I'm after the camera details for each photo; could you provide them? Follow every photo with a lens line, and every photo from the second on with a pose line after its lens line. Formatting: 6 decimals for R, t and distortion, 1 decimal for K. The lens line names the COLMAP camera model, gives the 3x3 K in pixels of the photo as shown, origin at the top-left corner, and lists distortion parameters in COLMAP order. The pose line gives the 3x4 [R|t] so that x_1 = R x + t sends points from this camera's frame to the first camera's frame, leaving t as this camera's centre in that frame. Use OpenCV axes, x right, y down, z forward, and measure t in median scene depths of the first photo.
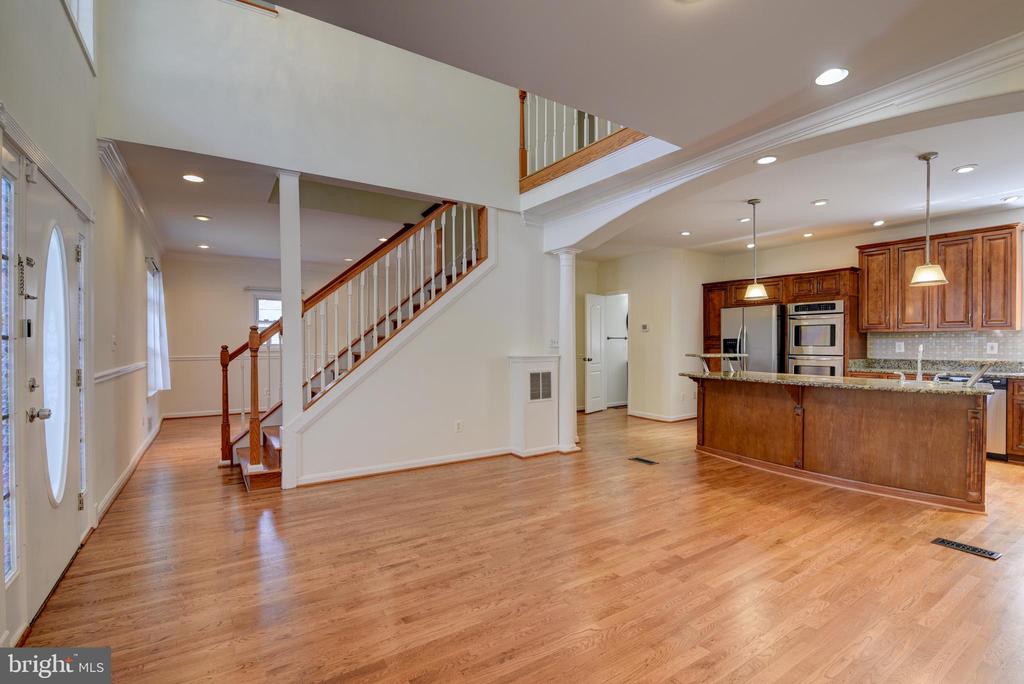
lens RADIAL K [[467.4, 0, 513.1], [0, 467.4, 348.9], [0, 0, 1]] dist [-0.018514, 0.001154]
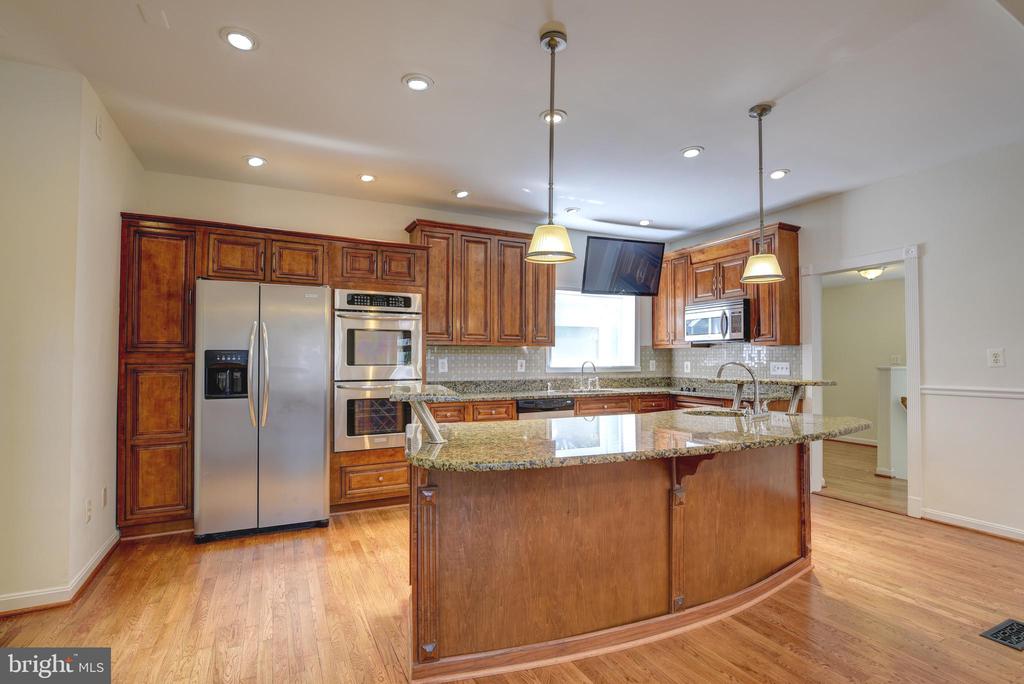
lens RADIAL K [[487.1, 0, 511.7], [0, 487.1, 348.4], [0, 0, 1]] dist [-0.018210, -0.000418]
pose [[0.119575, 0.025462, 0.992499, 0.062845], [0.011685, 0.999566, -0.027052, -0.011400], [-0.992756, 0.014833, 0.119226, 1.002267]]
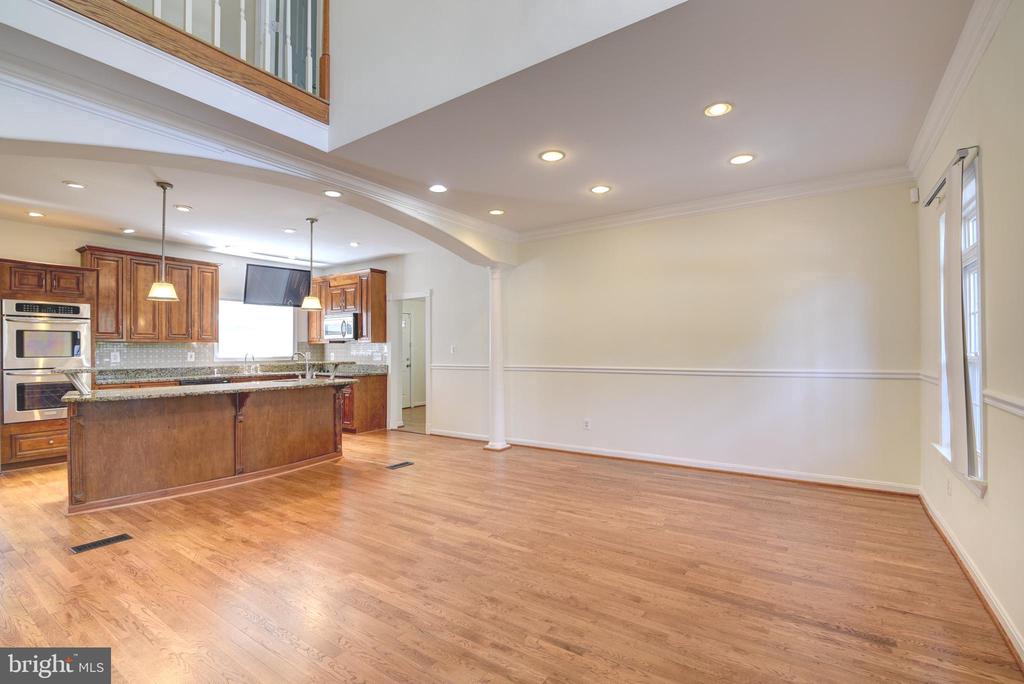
lens RADIAL K [[467.4, 0, 510.5], [0, 467.4, 347.9], [0, 0, 1]] dist [-0.018514, 0.001154]
pose [[-0.381127, 0.010247, 0.924466, -0.506915], [0.019048, 0.999813, -0.003230, -0.005563], [-0.924326, 0.016378, -0.381251, 0.752481]]
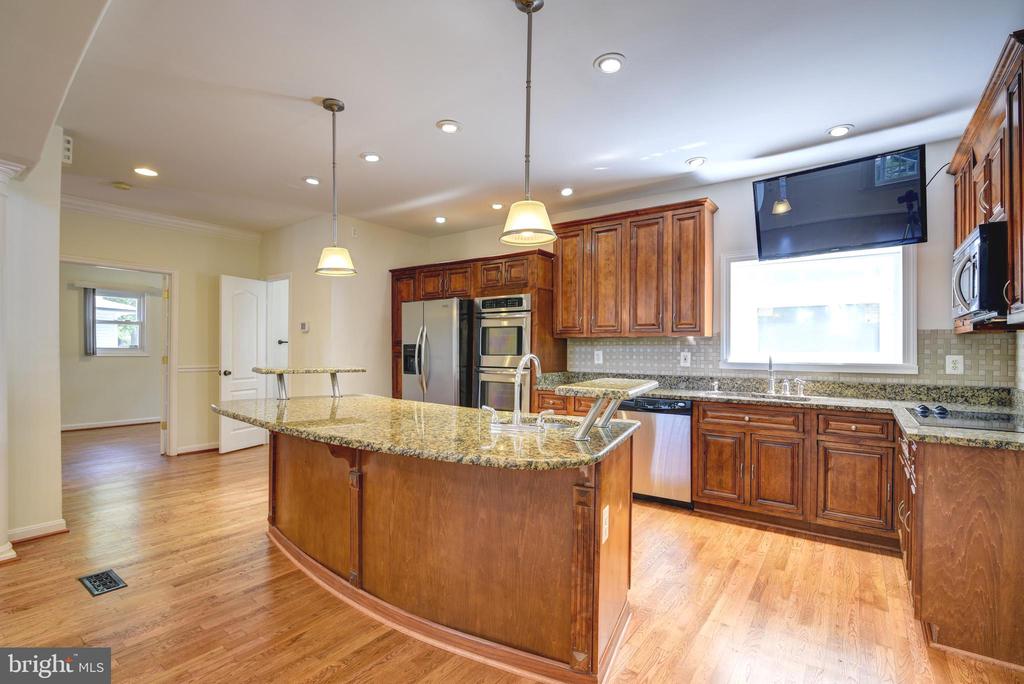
lens RADIAL K [[467.4, 0, 514.0], [0, 467.4, 349.0], [0, 0, 1]] dist [-0.018514, 0.001154]
pose [[0.934989, 0.009871, 0.354539, 0.535210], [-0.004899, 0.999877, -0.014919, -0.006512], [-0.354643, 0.012212, 0.934922, 0.390086]]
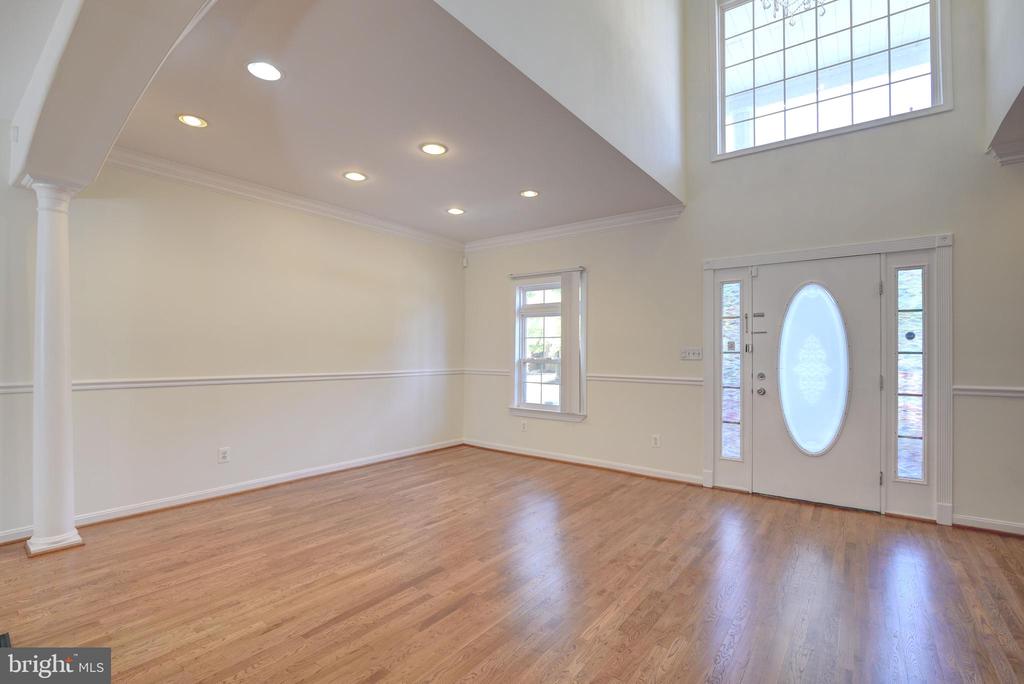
lens RADIAL K [[467.4, 0, 512.5], [0, 467.4, 343.1], [0, 0, 1]] dist [-0.018514, 0.001154]
pose [[-0.940395, -0.010785, -0.339914, 0.285654], [-0.008061, 0.999923, -0.009423, -0.016193], [0.339990, -0.006122, -0.940409, 1.108554]]
